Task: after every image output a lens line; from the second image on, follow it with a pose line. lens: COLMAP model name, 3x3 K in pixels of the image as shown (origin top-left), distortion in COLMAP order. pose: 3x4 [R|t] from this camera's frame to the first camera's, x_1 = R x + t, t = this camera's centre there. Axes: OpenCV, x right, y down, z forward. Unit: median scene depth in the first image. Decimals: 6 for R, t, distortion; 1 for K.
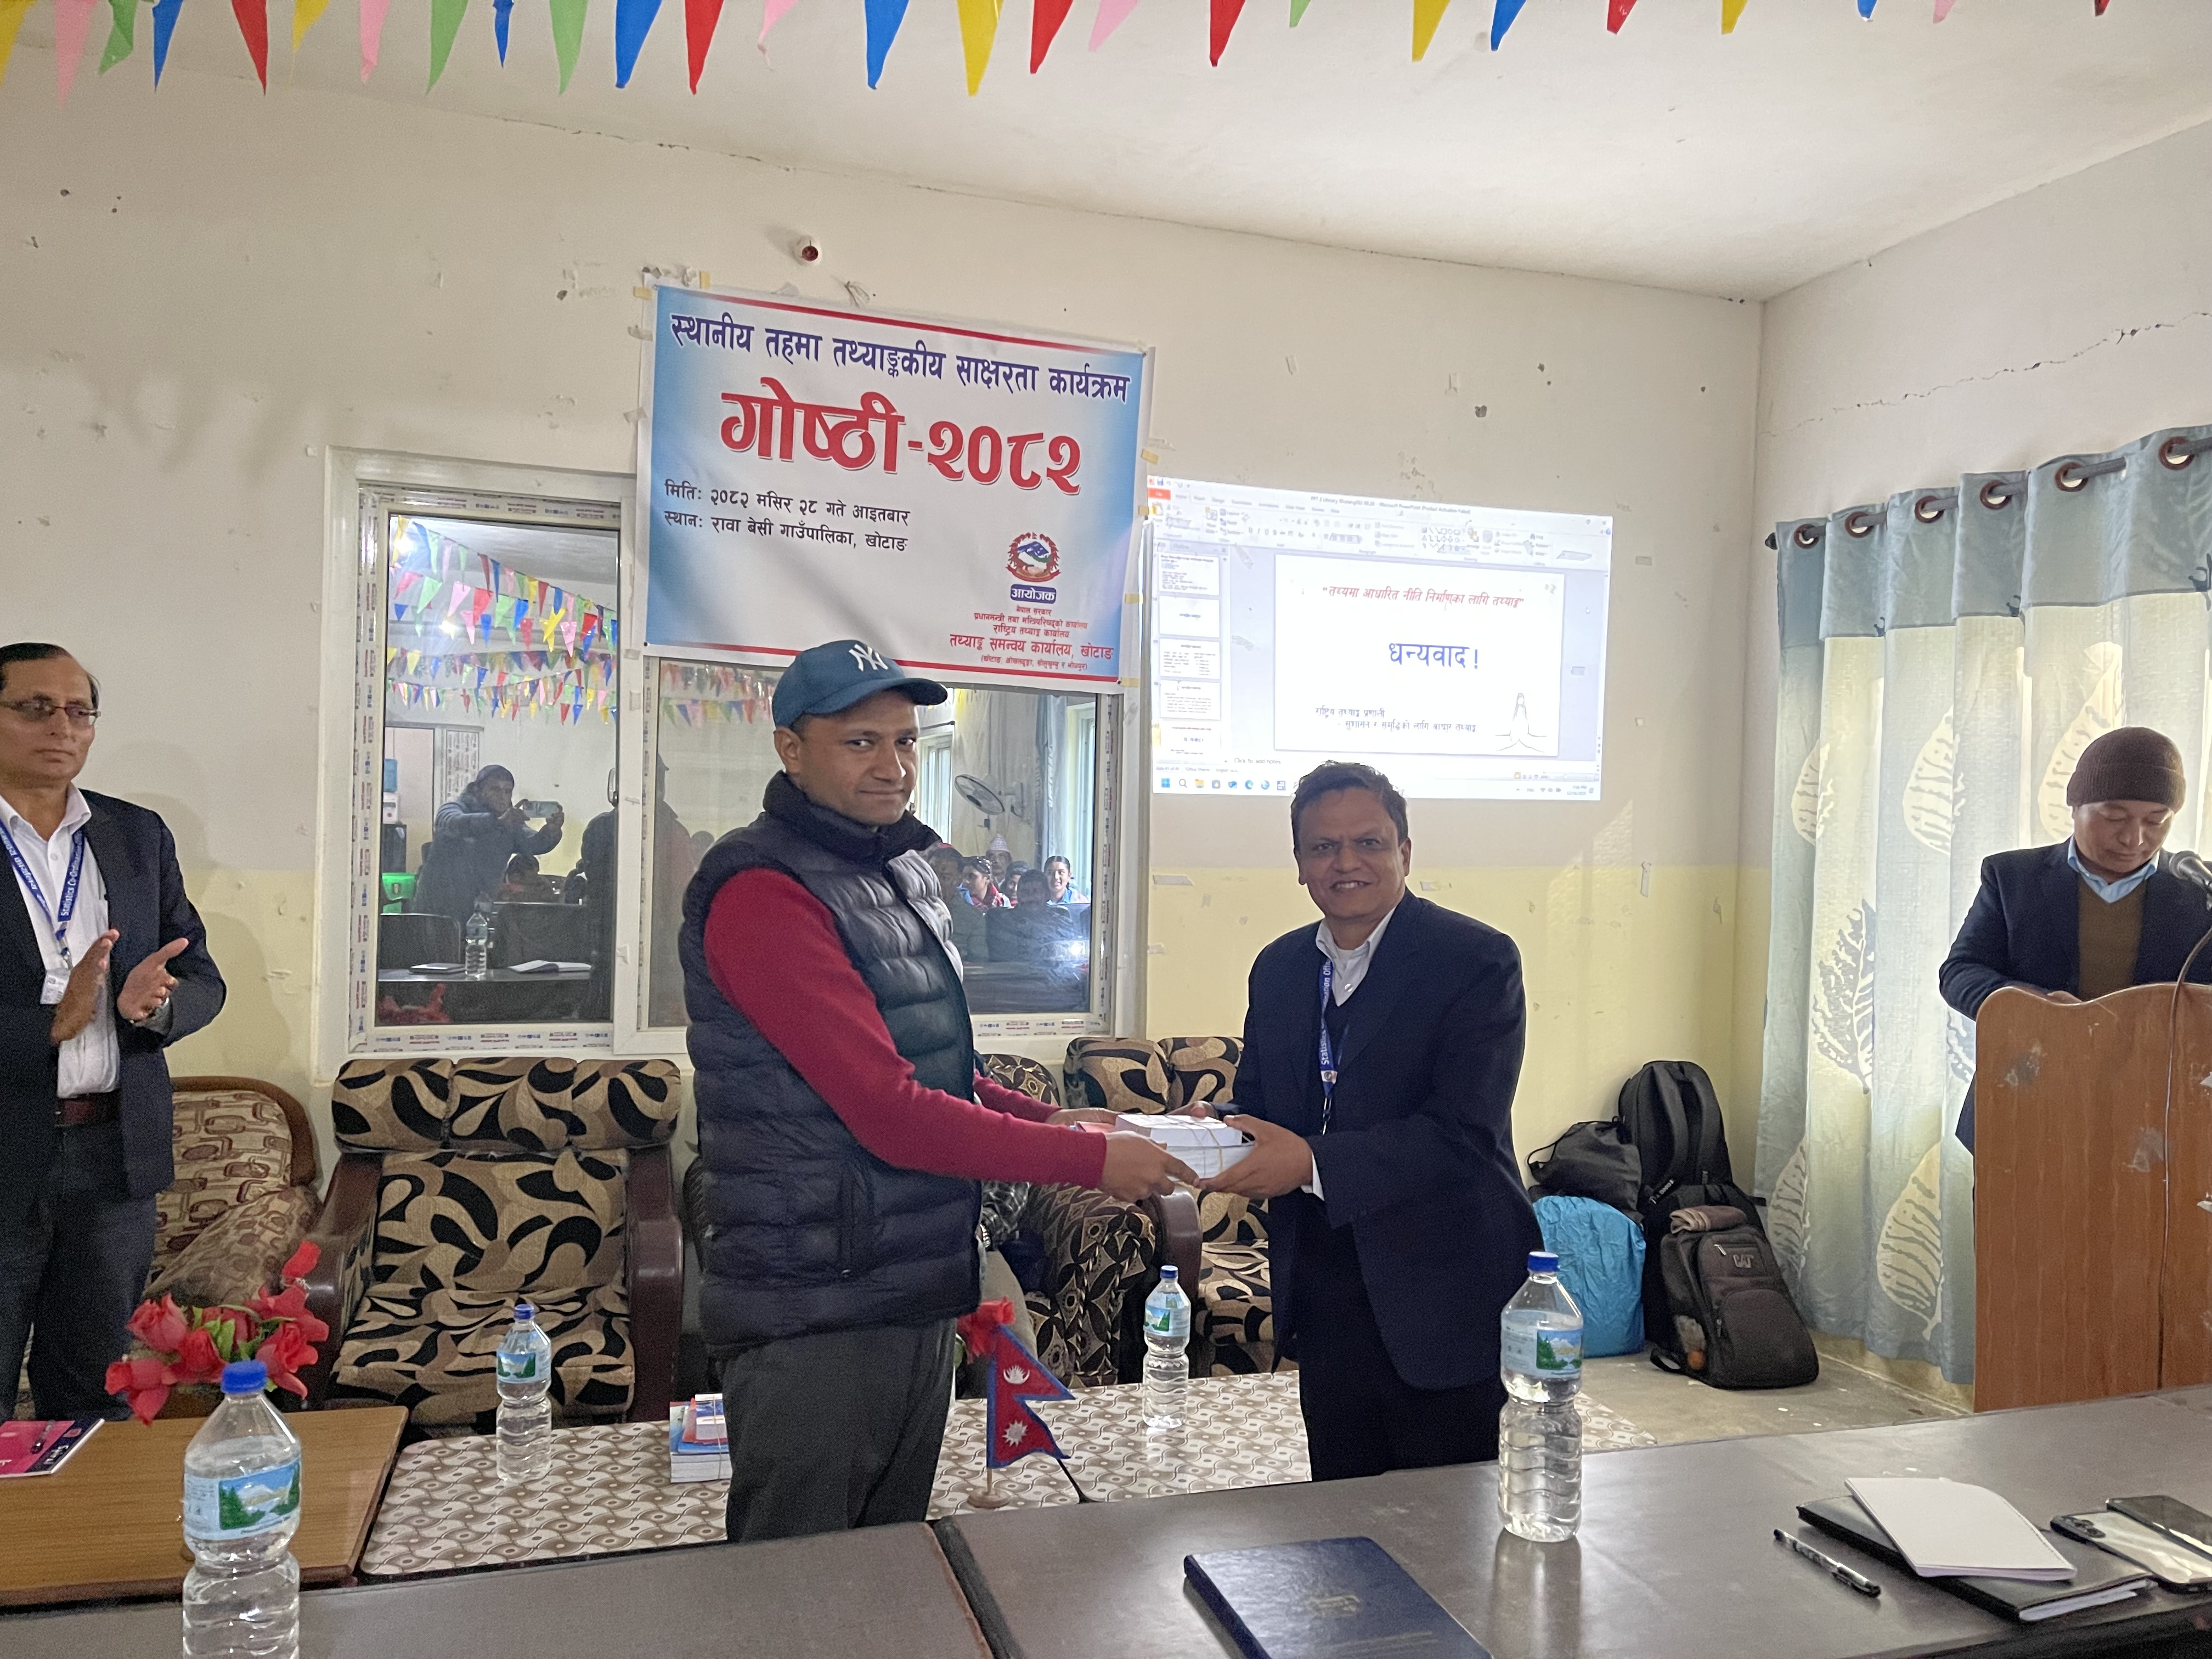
lens RADIAL K [[1684.8, 0, 1127.5], [0, 1684.8, 832.0], [0, 0, 1]] dist [0.034144, -0.007373]
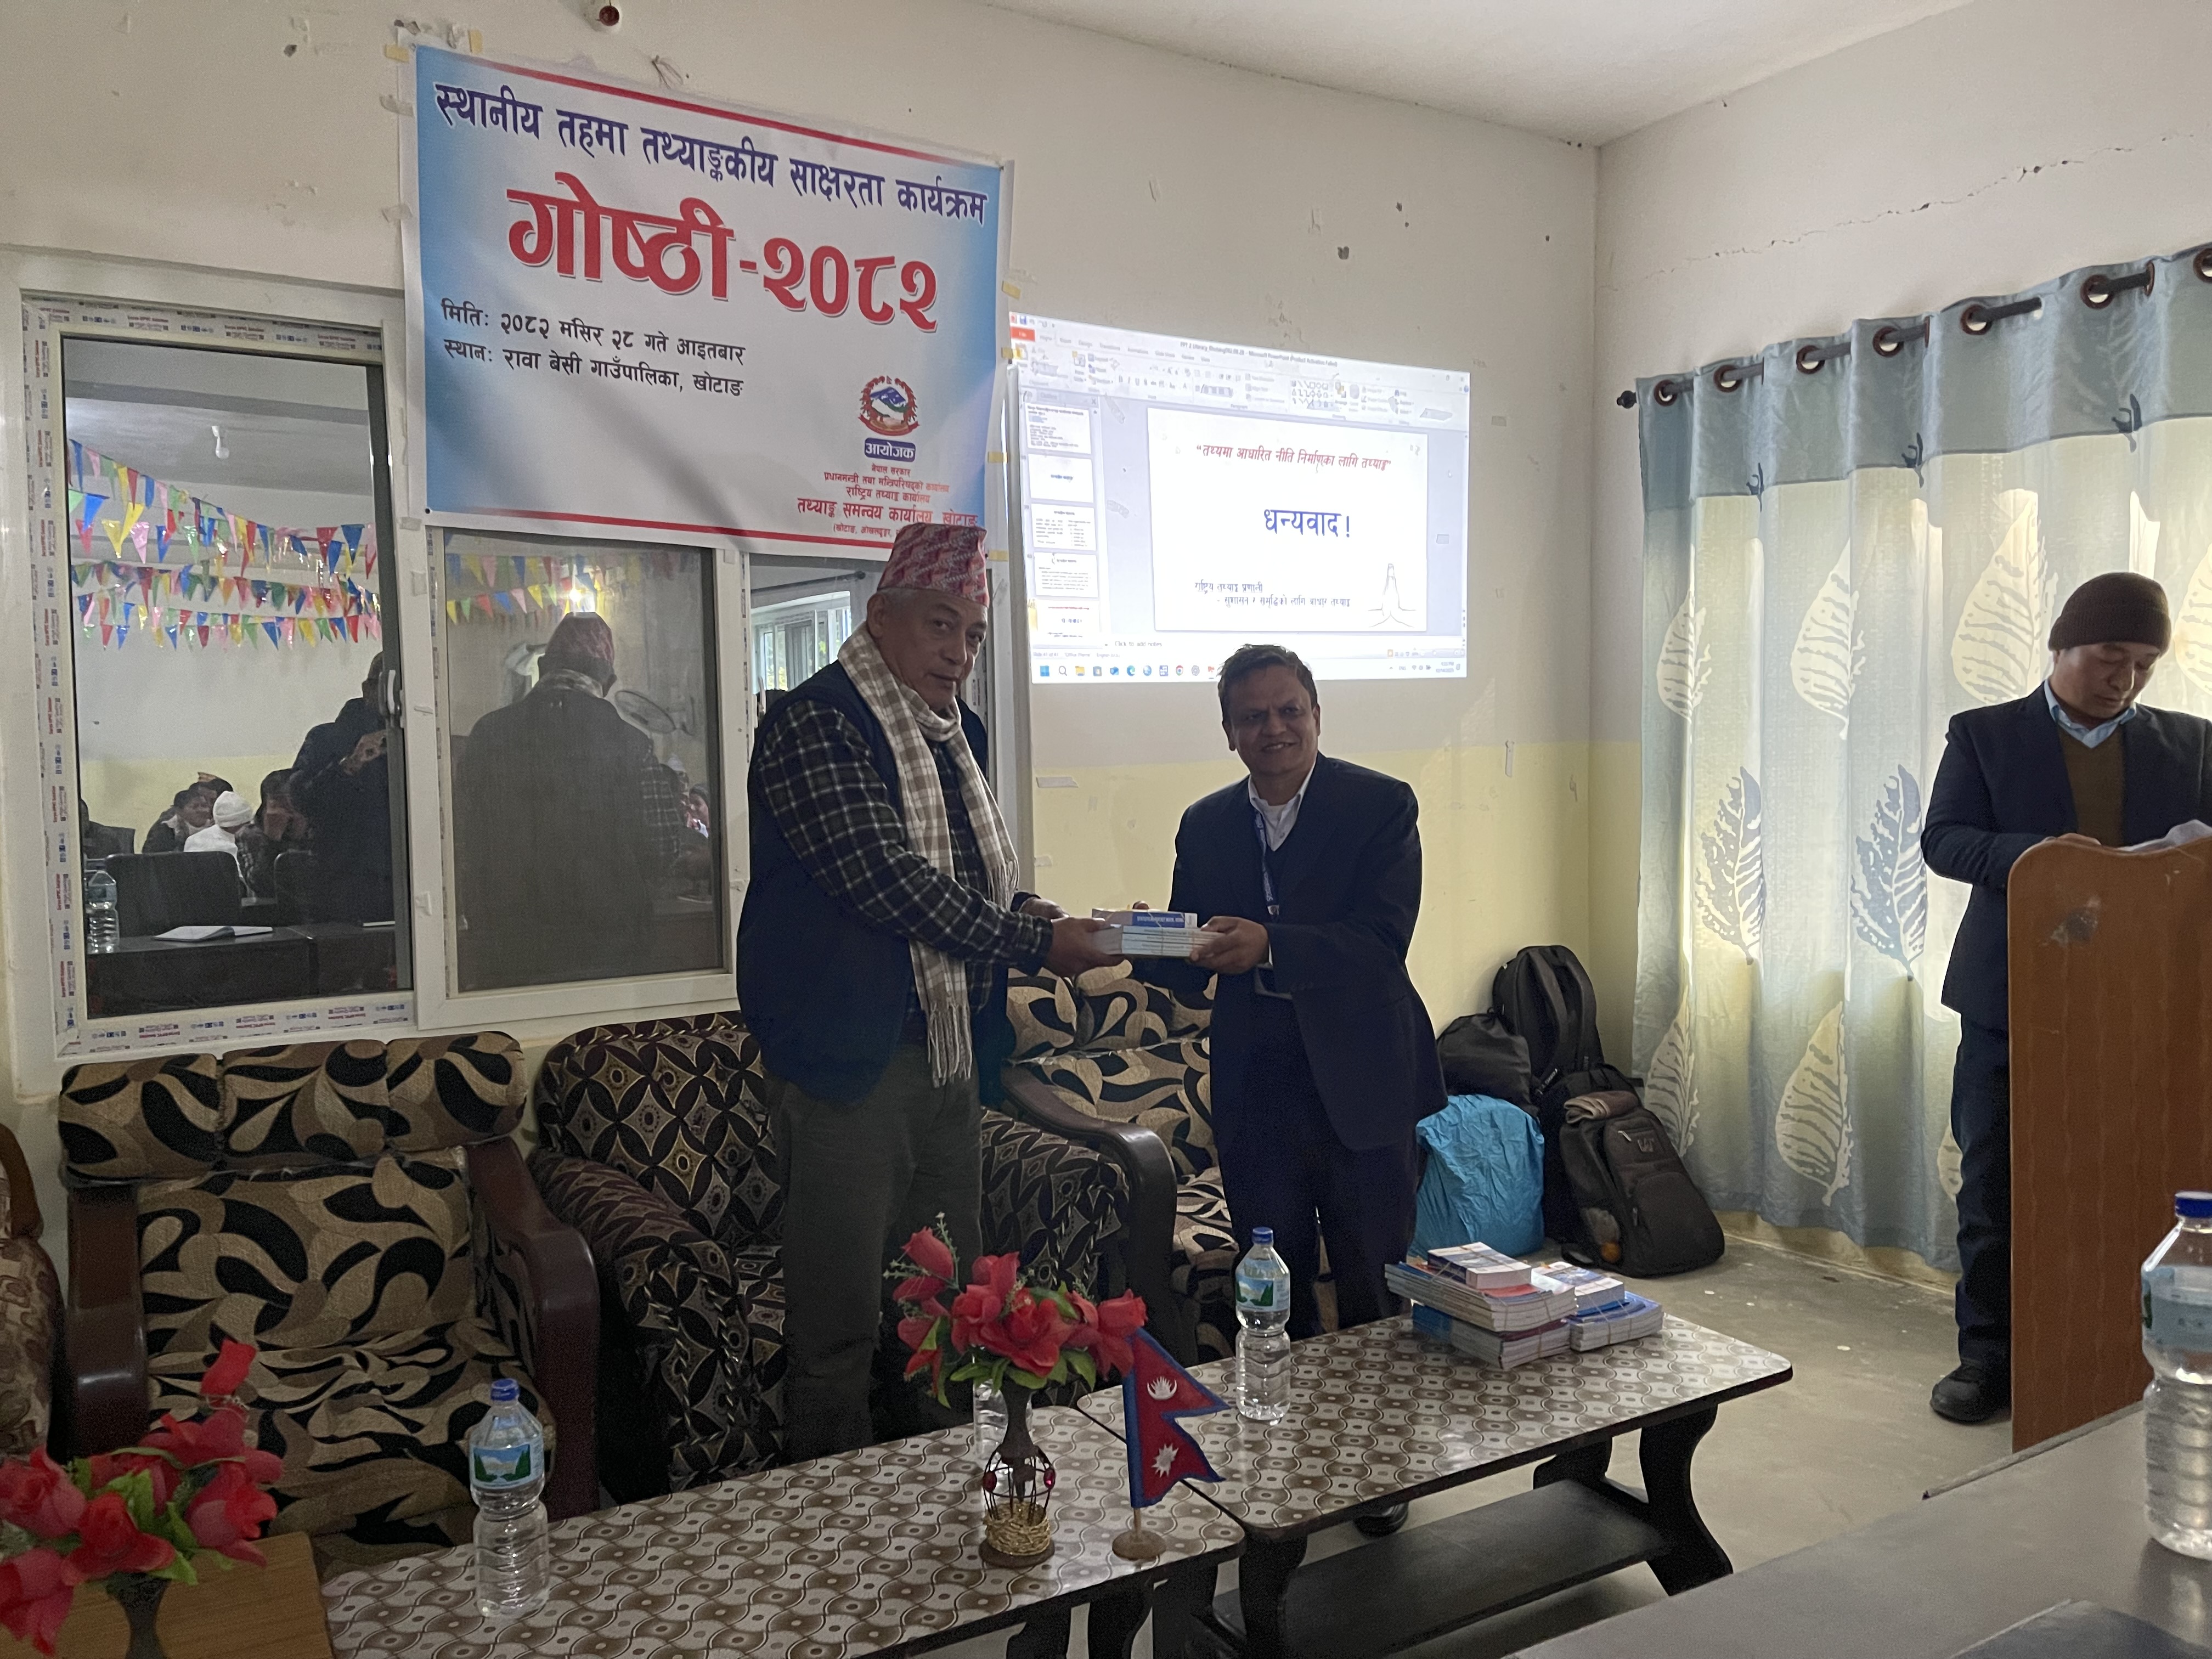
lens RADIAL K [[1685.6, 0, 1106.0], [0, 1685.6, 829.5], [0, 0, 1]] dist [0.028003, -0.002925]
pose [[0.972390, -0.054781, 0.226841, -0.157347], [0.043801, 0.997625, 0.053164, 0.008406], [-0.229214, -0.041761, 0.972480, 0.145890]]
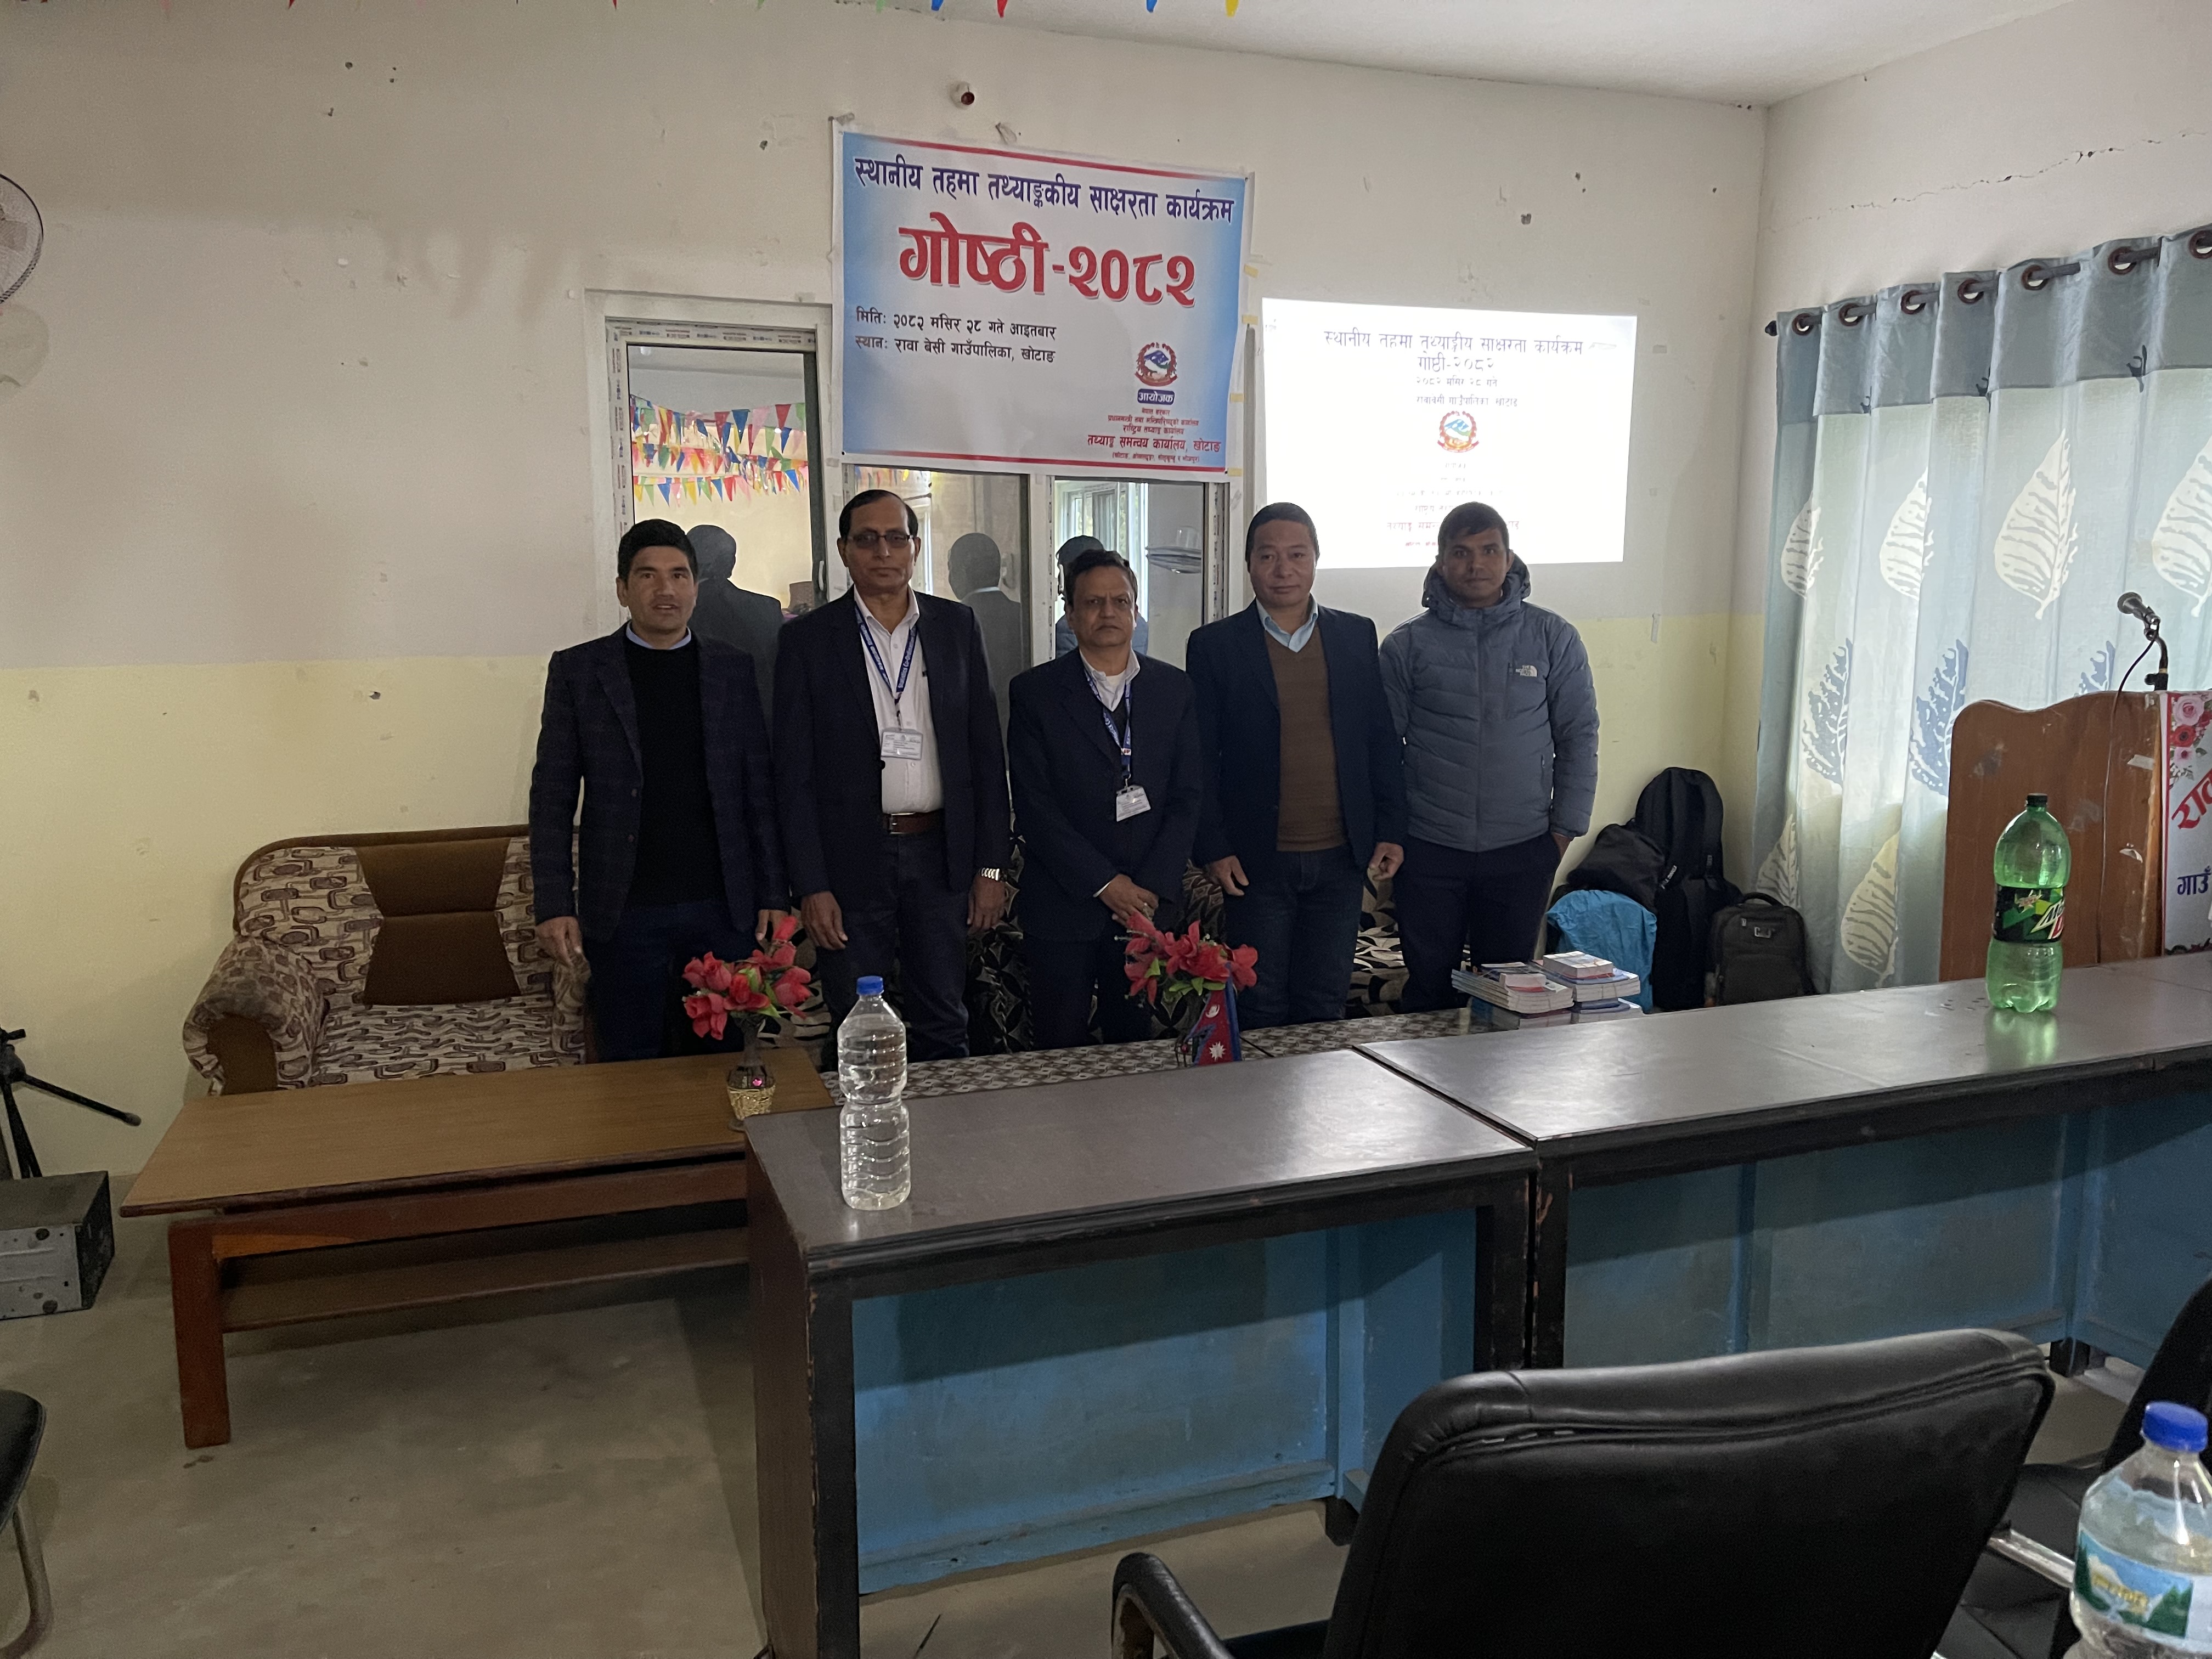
lens RADIAL K [[1681.4, 0, 1098.2], [0, 1681.4, 846.7], [0, 0, 1]] dist [0.044056, -0.049297]
pose [[0.998632, -0.035475, 0.038418, -0.156523], [0.029481, 0.988746, 0.146670, -0.006324], [-0.043188, -0.145336, 0.988439, -0.201413]]
